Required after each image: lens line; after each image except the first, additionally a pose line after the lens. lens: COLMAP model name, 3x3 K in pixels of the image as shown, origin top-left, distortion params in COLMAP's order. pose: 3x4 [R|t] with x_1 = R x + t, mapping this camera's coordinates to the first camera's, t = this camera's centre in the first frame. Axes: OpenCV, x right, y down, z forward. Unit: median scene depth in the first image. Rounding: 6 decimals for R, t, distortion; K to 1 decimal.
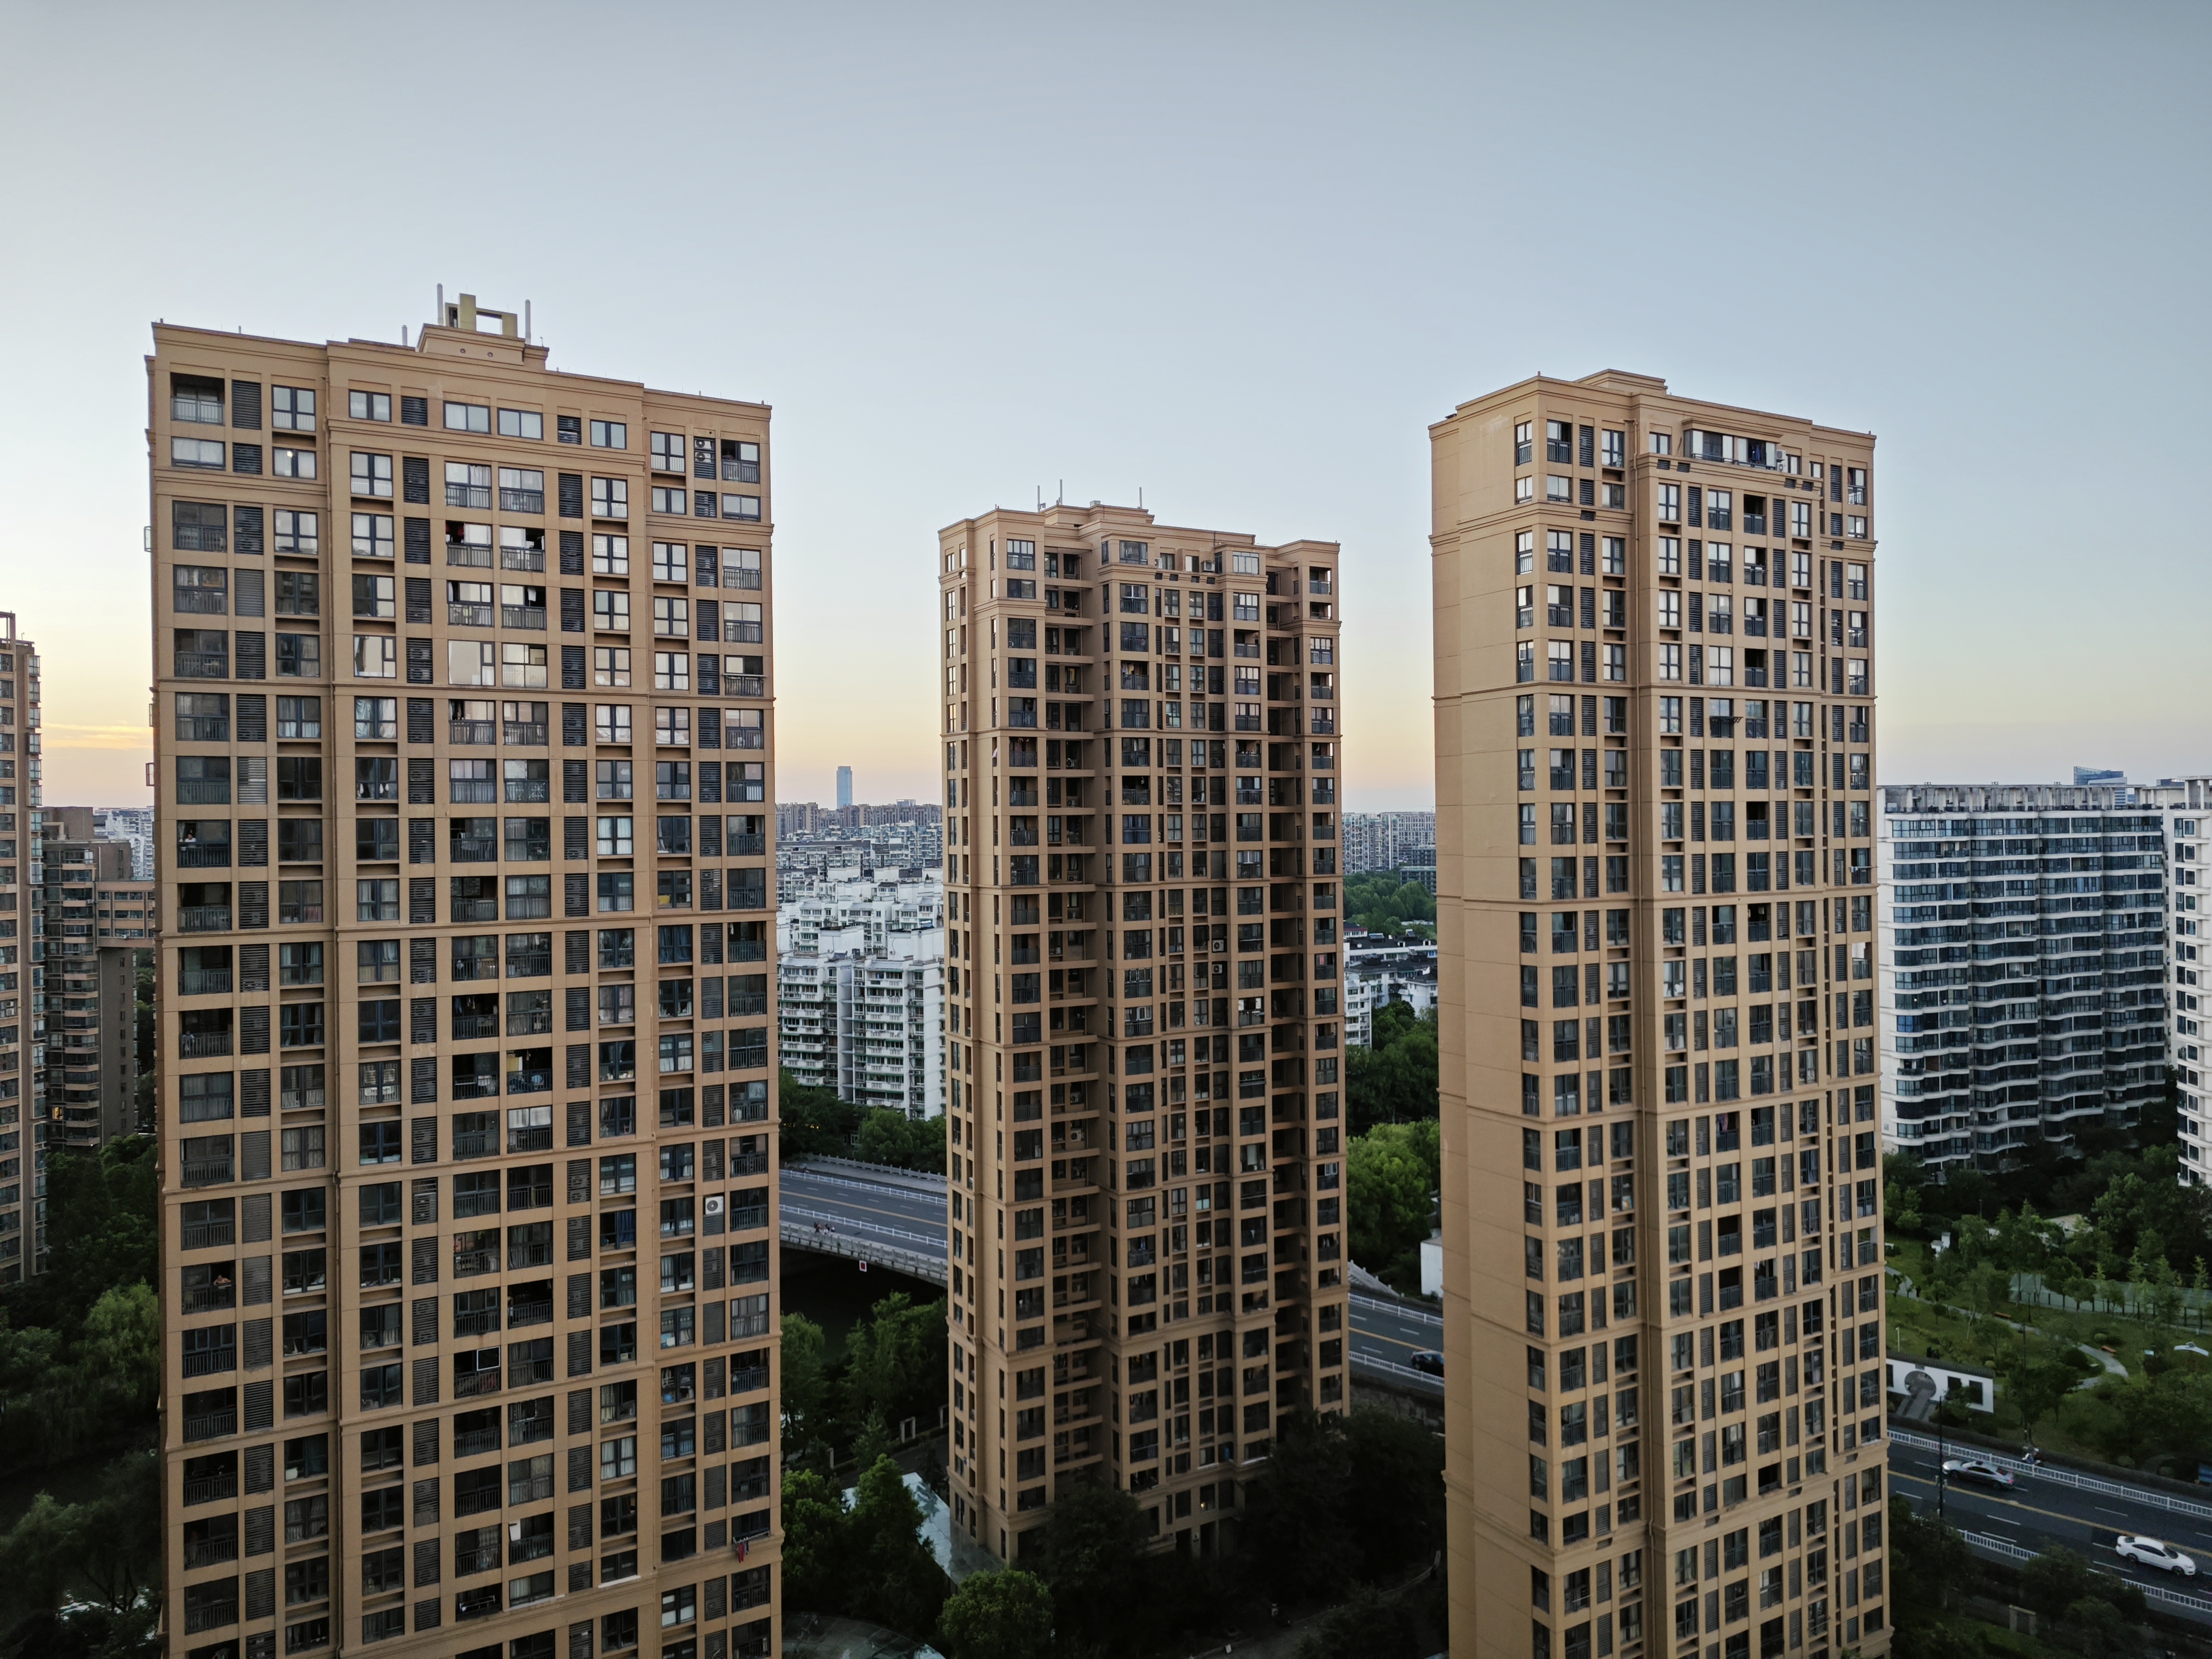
lens RADIAL K [[1491.9, 0, 1124.1], [0, 1491.9, 826.3], [0, 0, 1]] dist [0.044651, -0.030907]
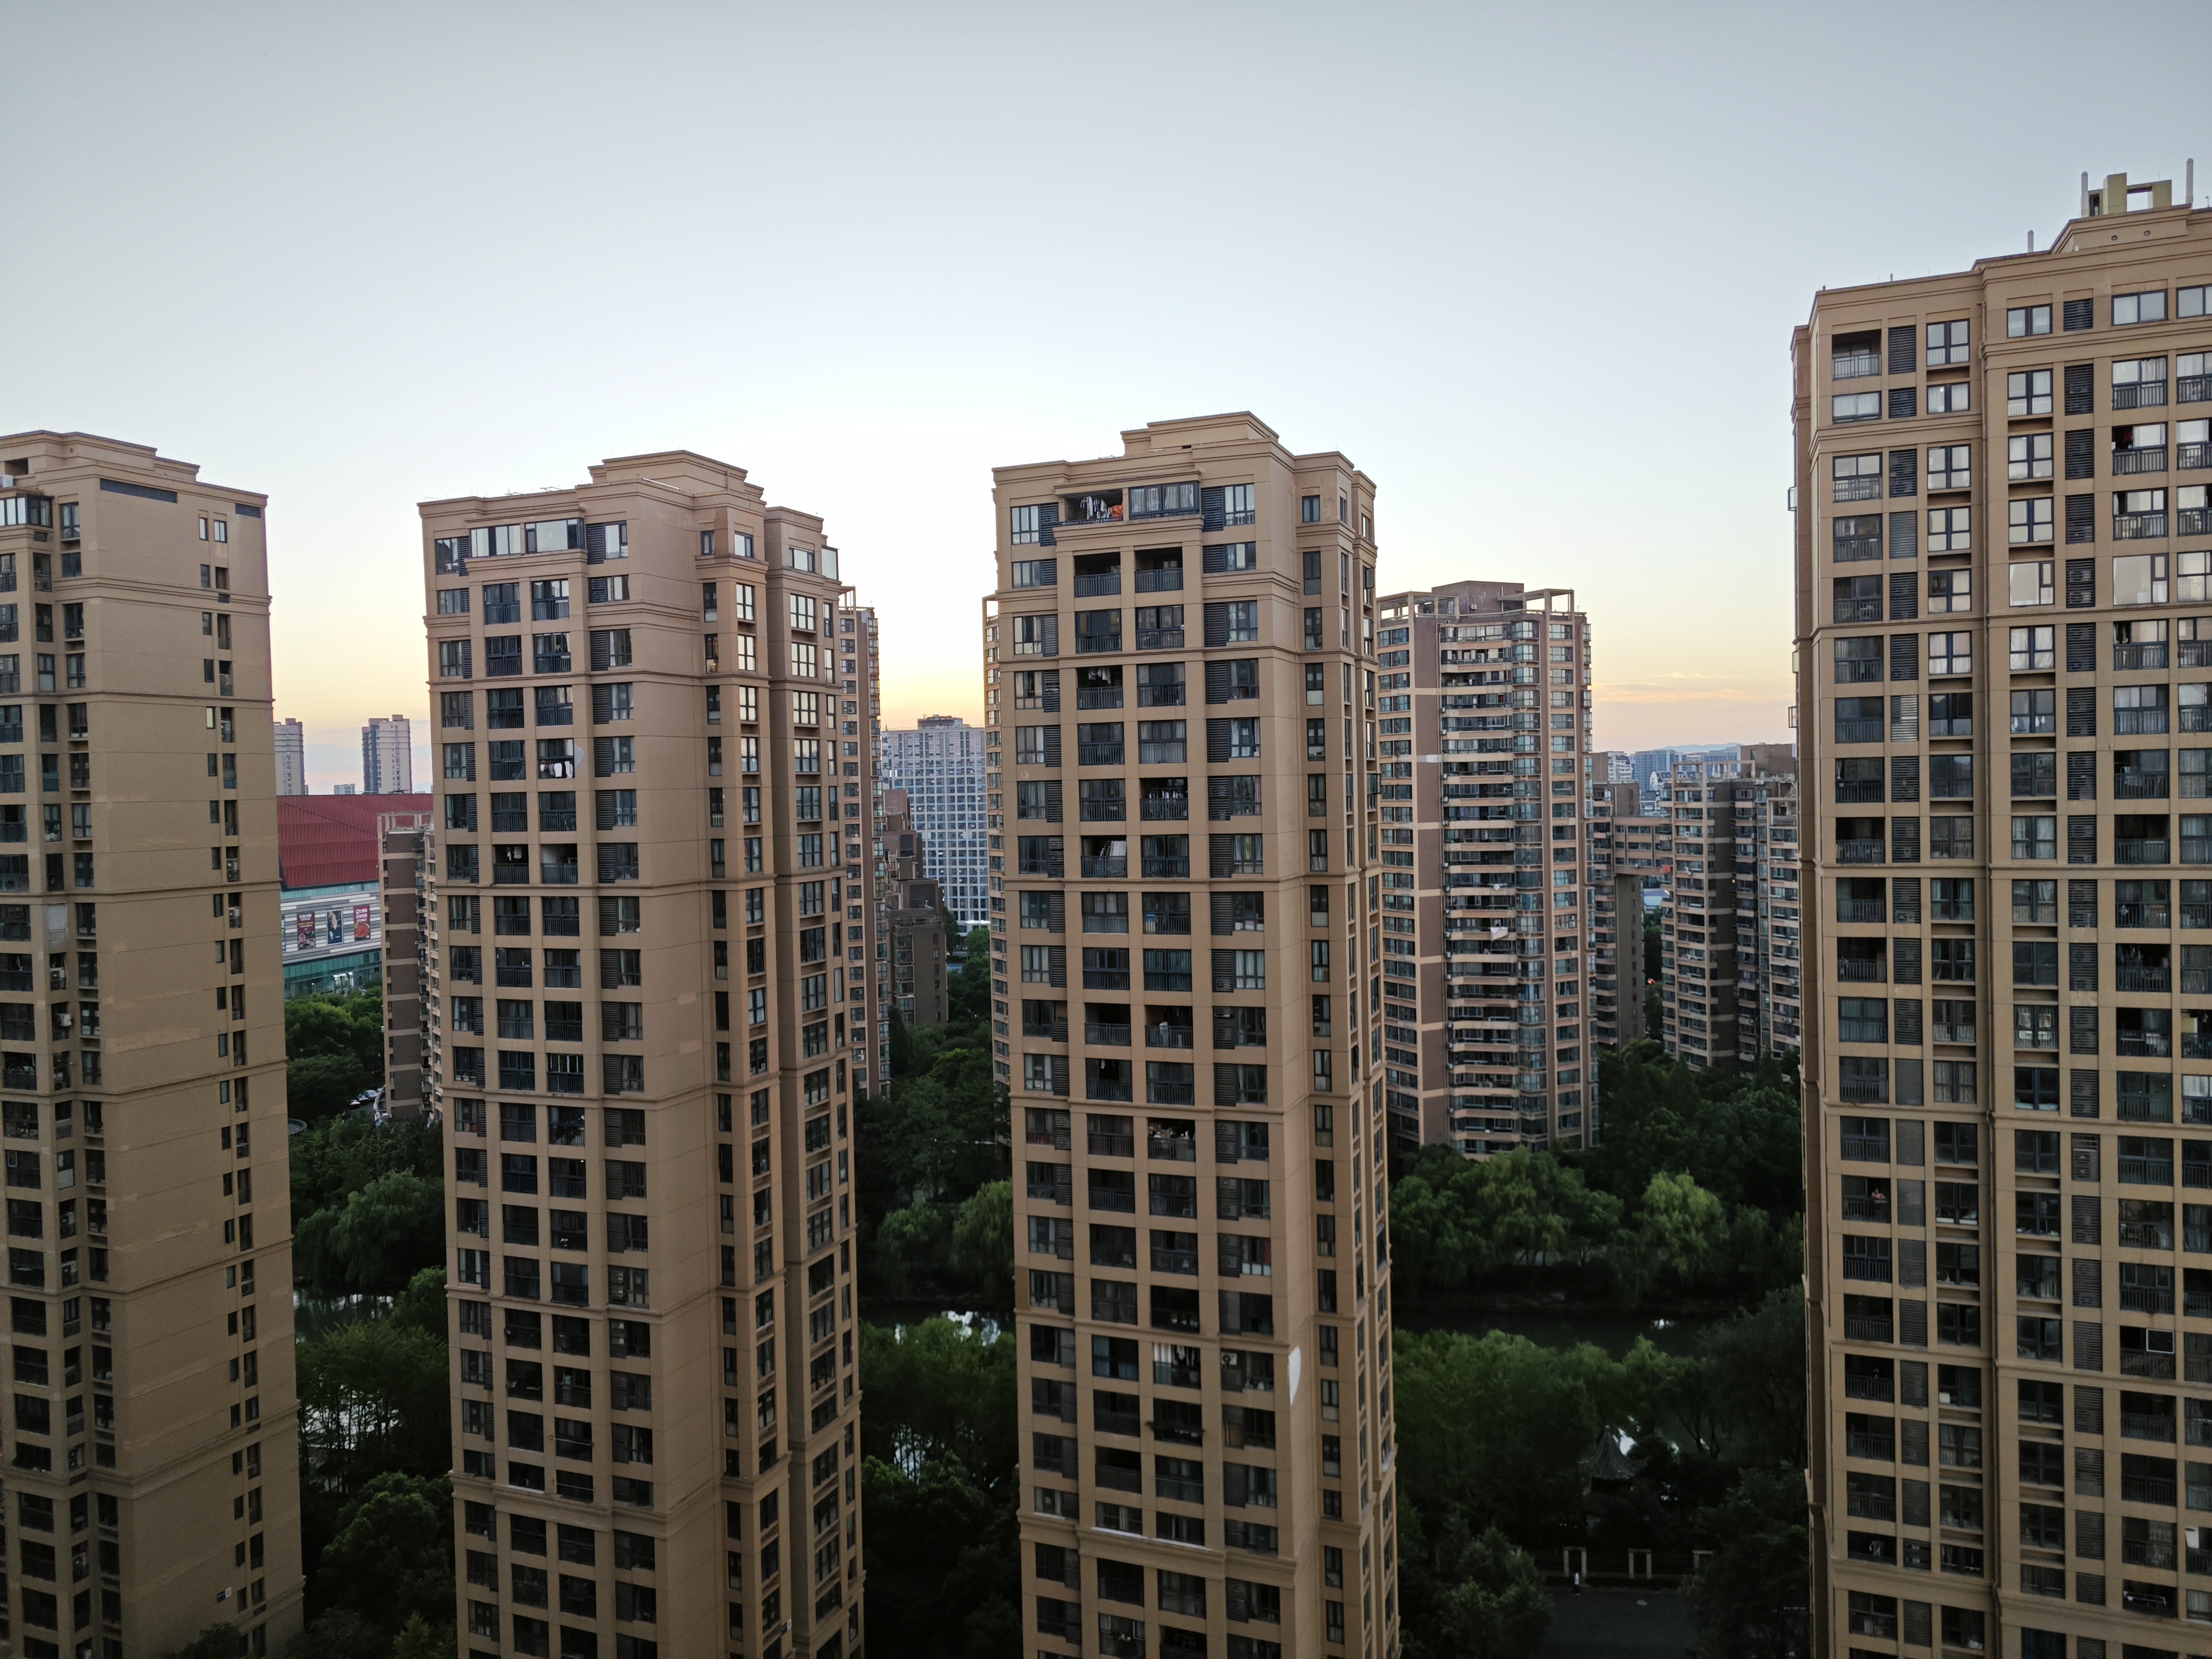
lens RADIAL K [[1491.9, 0, 1117.1], [0, 1491.9, 823.2], [0, 0, 1]] dist [0.044651, -0.030907]
pose [[0.631749, 0.016117, -0.775006, -0.114908], [0.013034, 0.999422, 0.031408, 0.001667], [0.775063, -0.029943, 0.631174, -0.061318]]
